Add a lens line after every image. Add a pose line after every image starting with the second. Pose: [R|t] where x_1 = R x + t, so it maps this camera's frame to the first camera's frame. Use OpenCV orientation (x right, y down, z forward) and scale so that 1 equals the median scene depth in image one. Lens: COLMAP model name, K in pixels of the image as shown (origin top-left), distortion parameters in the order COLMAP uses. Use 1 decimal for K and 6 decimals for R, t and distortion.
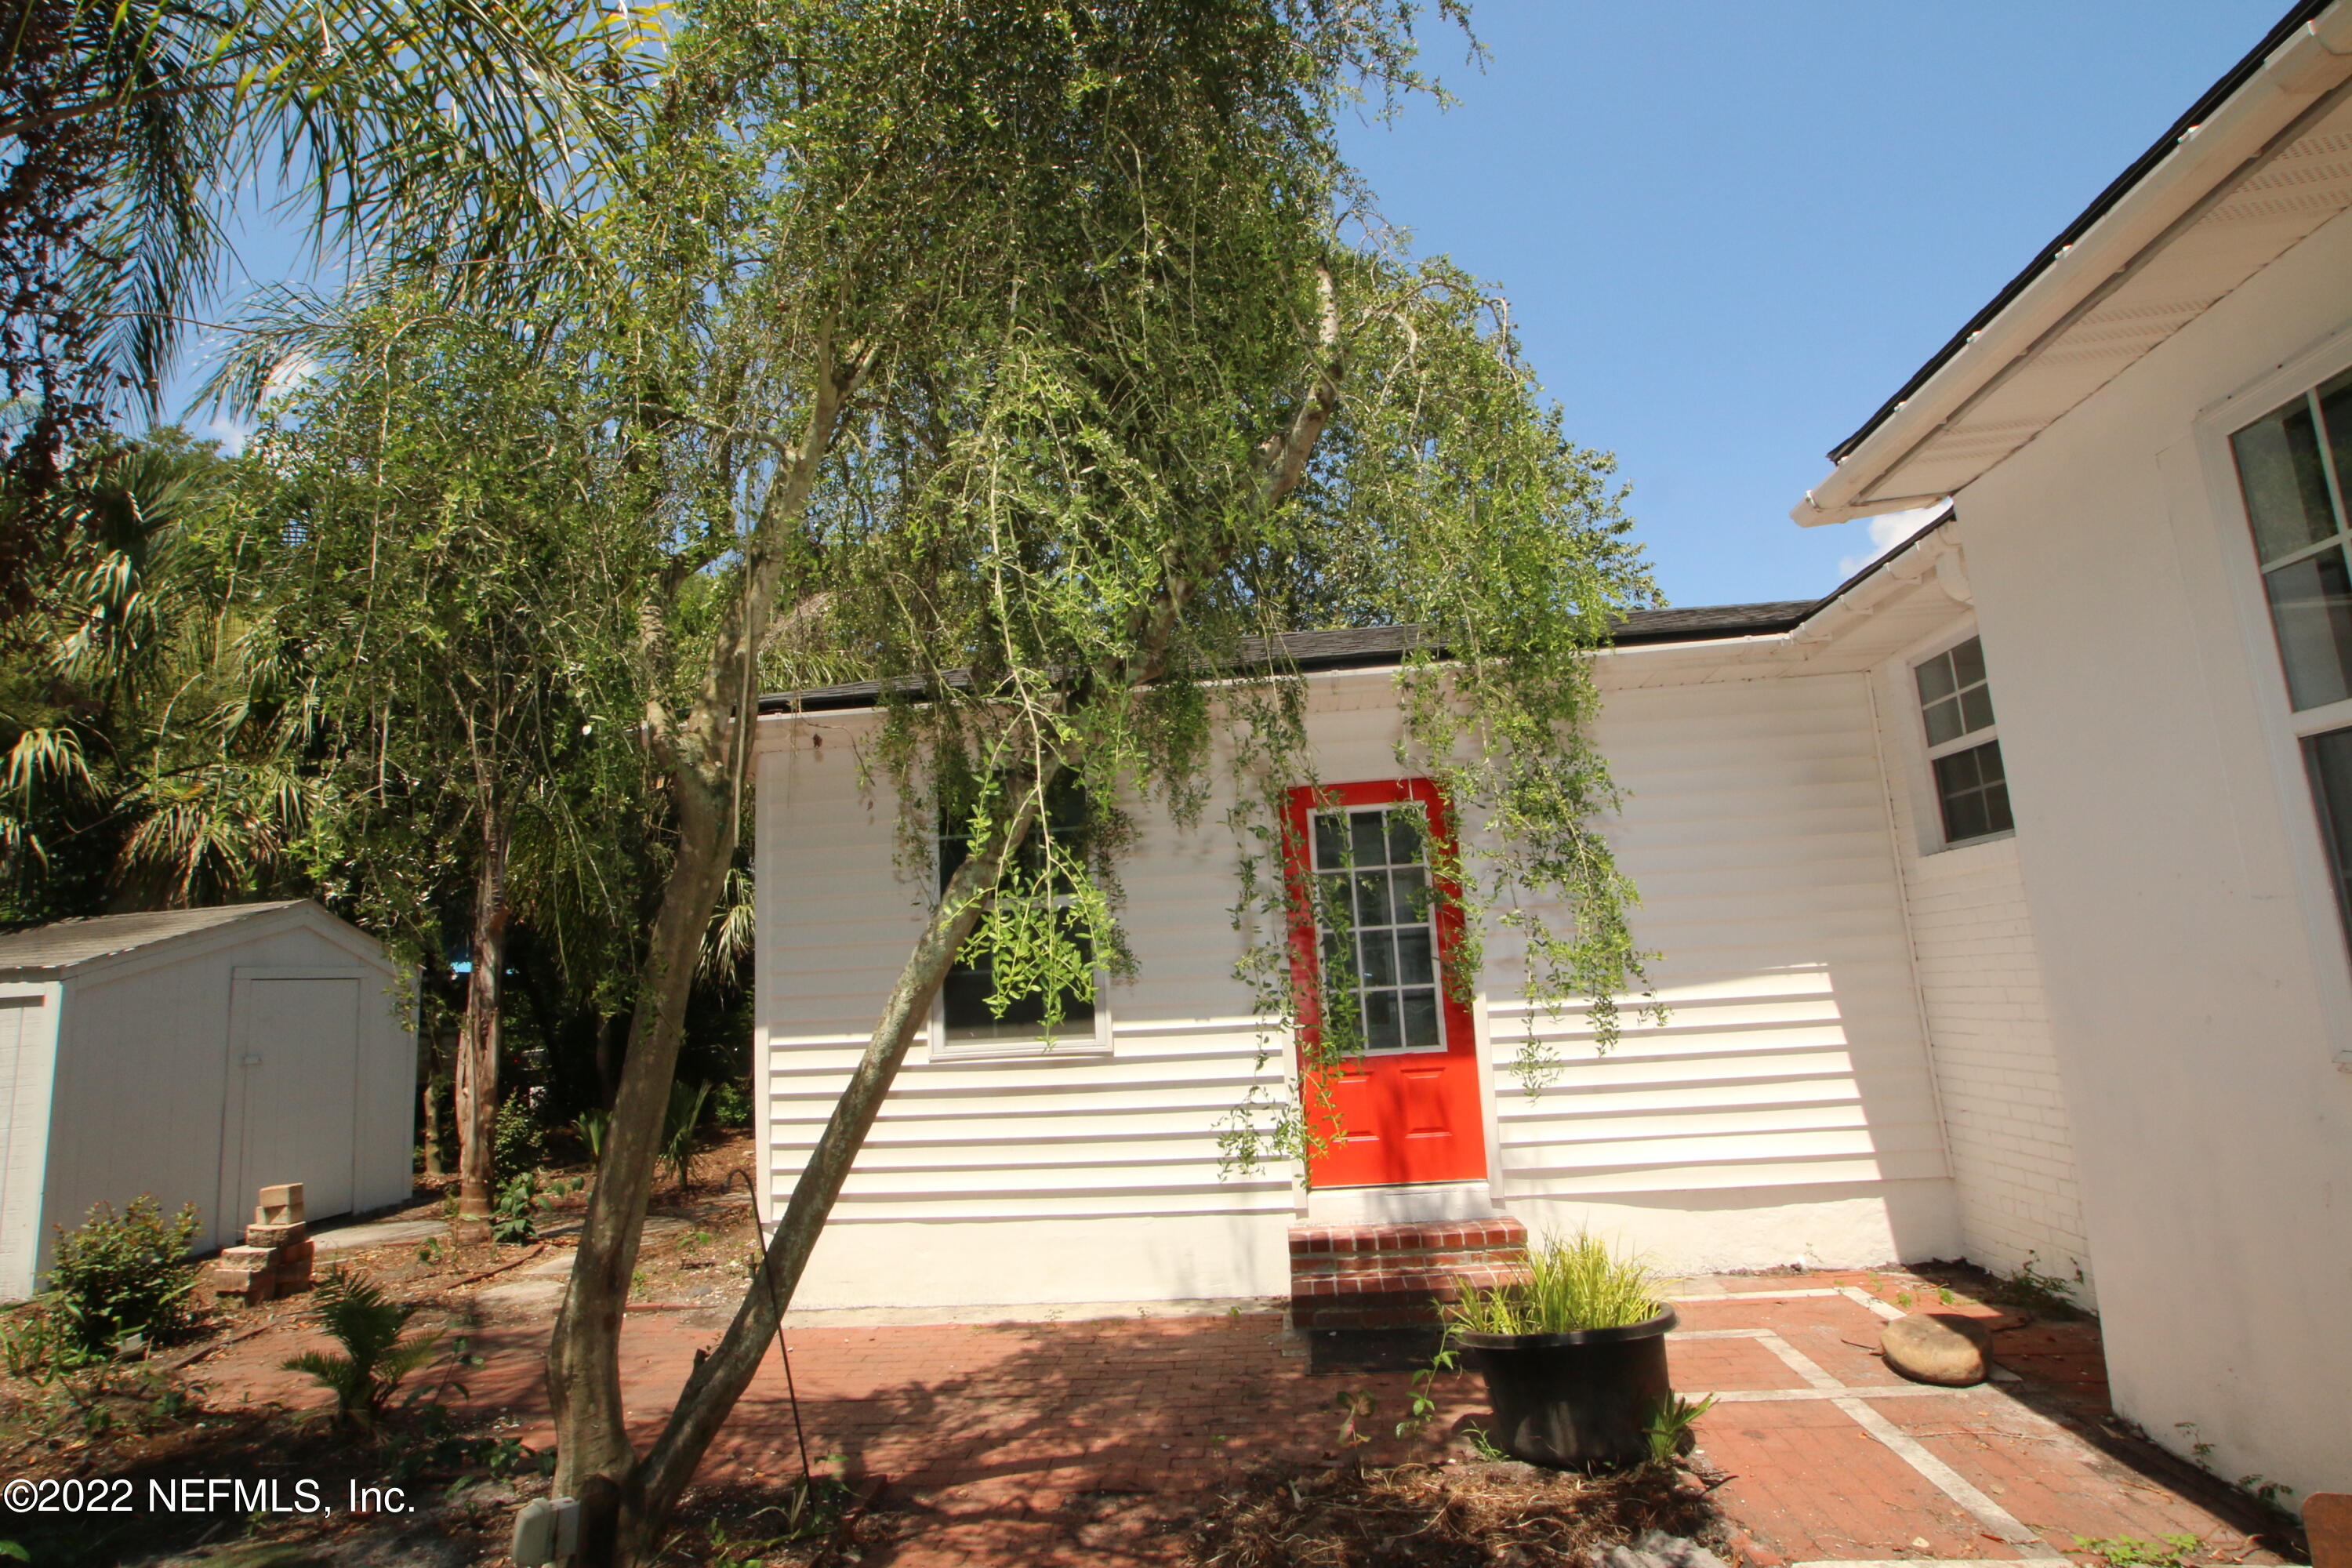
lens RADIAL K [[1176.4, 0, 1181.3], [0, 1176.4, 784.6], [0, 0, 1]] dist [-0.073364, 0.029384]
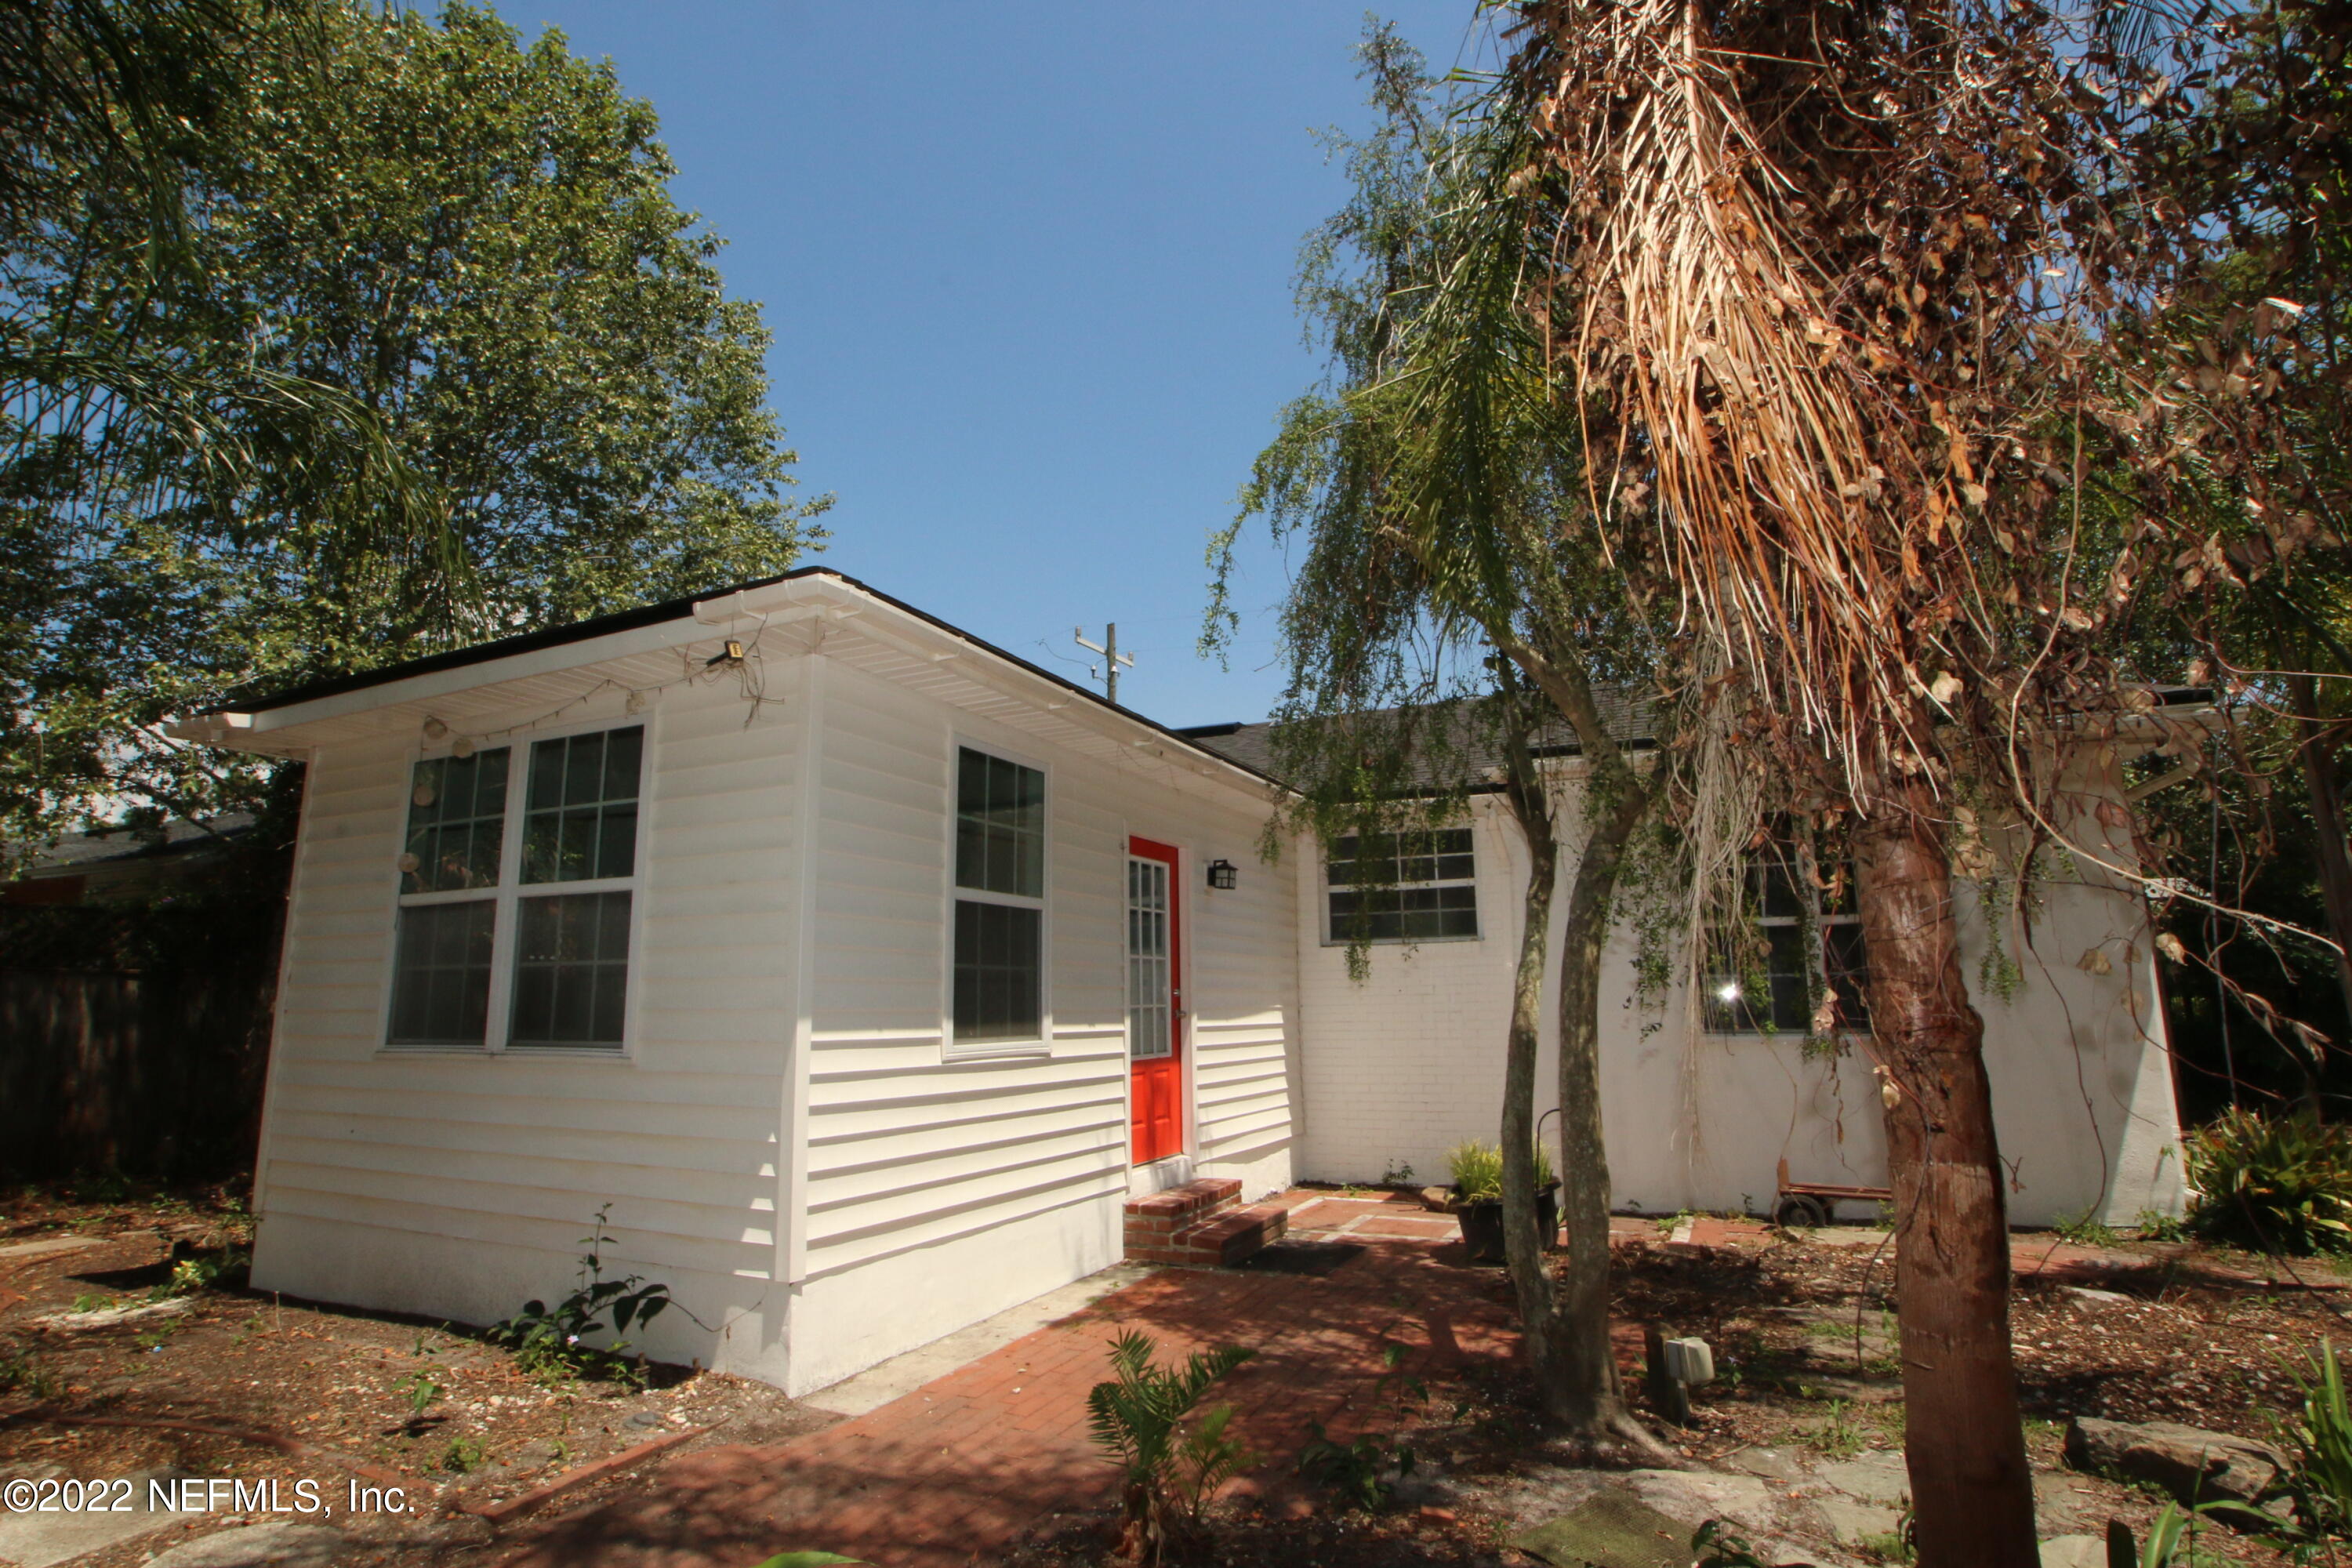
lens RADIAL K [[1176.4, 0, 1181.3], [0, 1176.4, 784.6], [0, 0, 1]] dist [-0.073364, 0.029384]
pose [[0.333345, 0.222997, 0.916053, -1.232294], [-0.174145, 0.969470, -0.172630, 0.186204], [-0.926582, -0.101981, 0.362002, 0.642059]]
